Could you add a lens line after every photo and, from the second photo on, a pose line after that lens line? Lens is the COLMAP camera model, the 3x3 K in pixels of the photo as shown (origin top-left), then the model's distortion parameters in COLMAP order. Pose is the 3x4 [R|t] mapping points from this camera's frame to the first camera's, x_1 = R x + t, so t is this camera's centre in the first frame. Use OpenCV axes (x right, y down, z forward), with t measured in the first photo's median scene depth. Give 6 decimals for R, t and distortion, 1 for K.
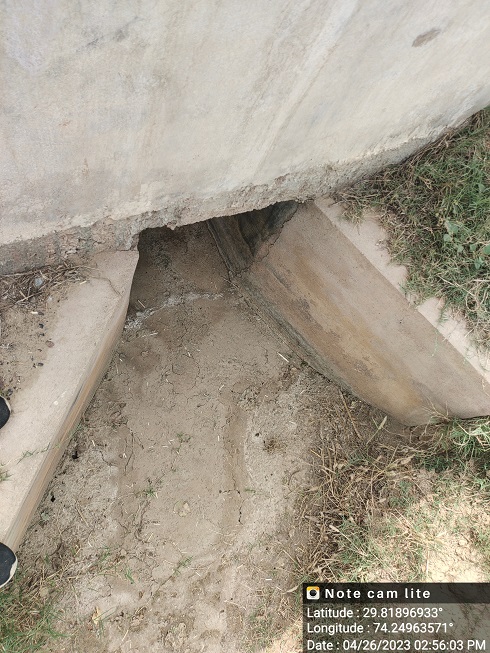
lens RADIAL K [[491.6, 0, 232.3], [0, 491.6, 327.2], [0, 0, 1]] dist [0.001253, -0.161191]
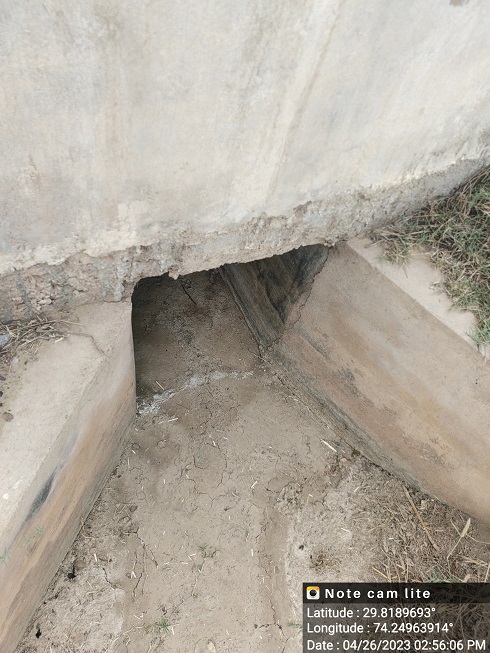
lens RADIAL K [[484.9, 0, 226.9], [0, 484.9, 311.2], [0, 0, 1]] dist [0.002569, -0.069449]
pose [[0.993088, -0.050689, -0.105866, 0.042691], [0.023740, 0.970044, -0.241766, 0.047663], [0.114949, 0.237581, 0.964542, 0.197505]]
